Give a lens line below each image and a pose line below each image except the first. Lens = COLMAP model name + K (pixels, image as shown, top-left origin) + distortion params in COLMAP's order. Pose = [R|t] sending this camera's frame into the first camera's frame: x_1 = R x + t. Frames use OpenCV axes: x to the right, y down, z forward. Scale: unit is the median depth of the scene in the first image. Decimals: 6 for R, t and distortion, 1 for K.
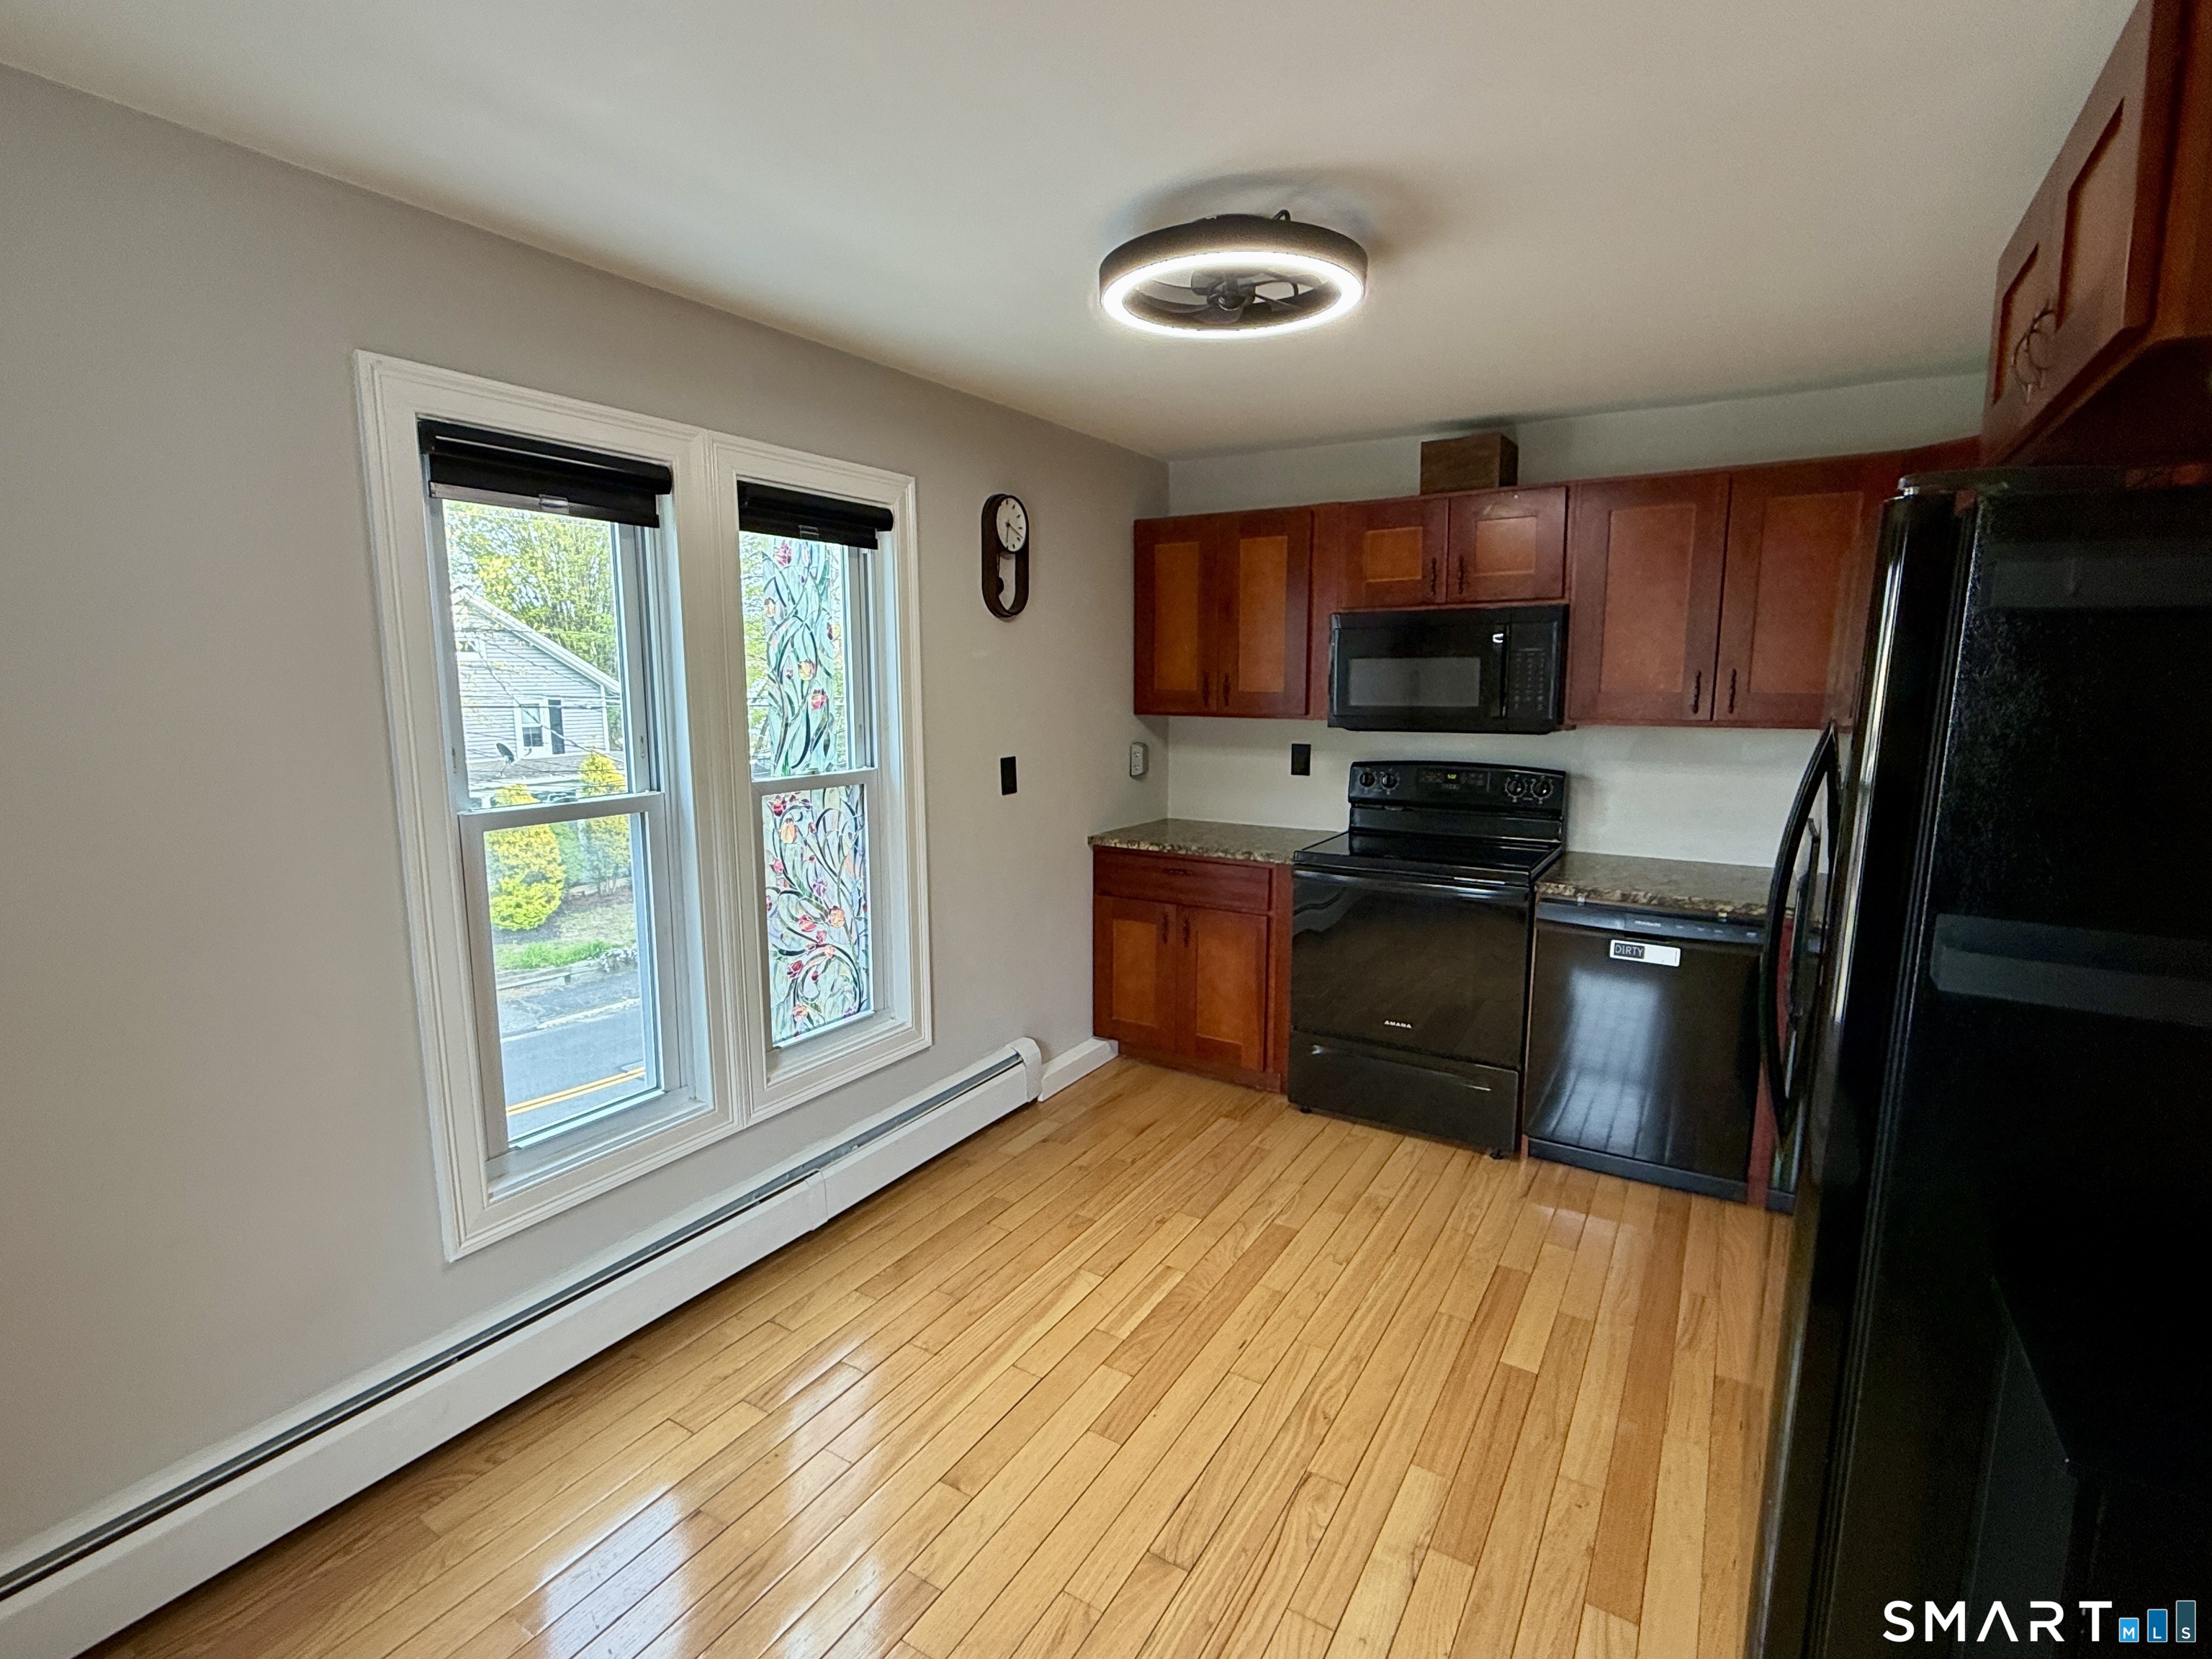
lens RADIAL K [[1045.5, 0, 1112.5], [0, 1045.5, 829.5], [0, 0, 1]] dist [-0.011559, 0.000183]
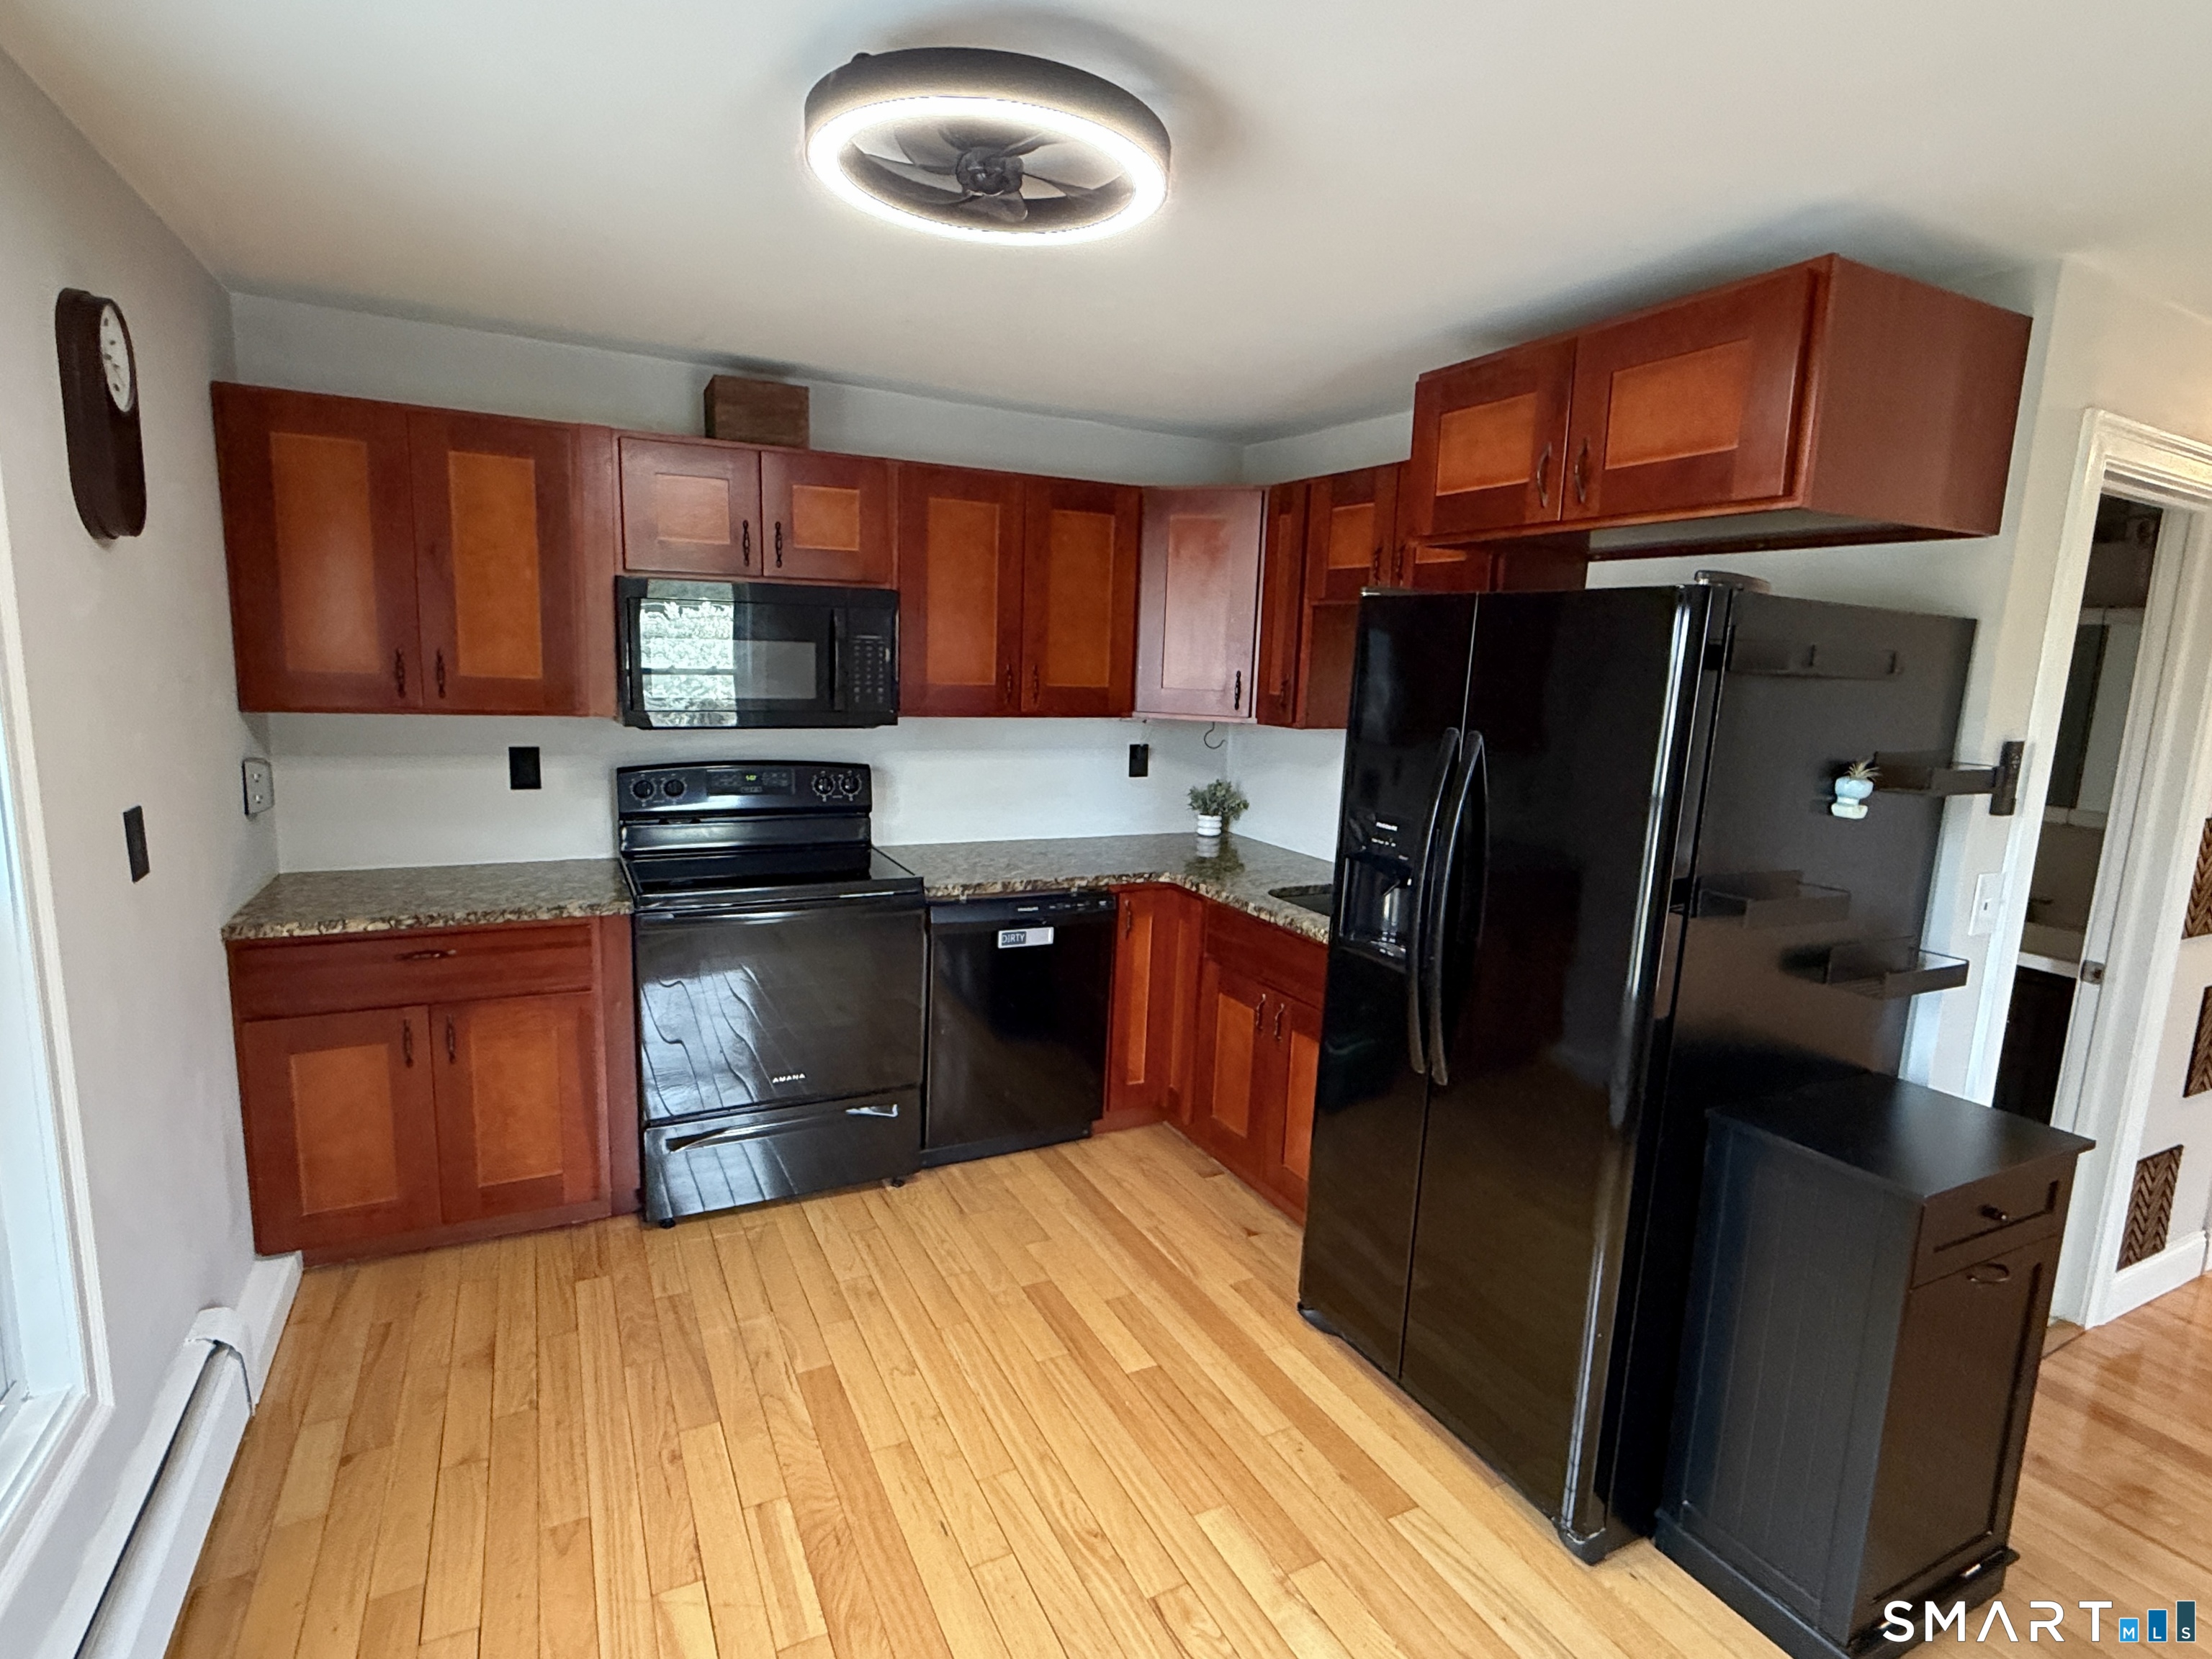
lens RADIAL K [[1091.7, 0, 1100.9], [0, 1091.7, 830.3], [0, 0, 1]] dist [-0.003510, -0.000318]
pose [[0.525199, -0.117233, 0.842865, -0.332721], [0.089504, 0.992581, 0.082286, -0.065800], [-0.846259, 0.032223, 0.531796, 0.329452]]
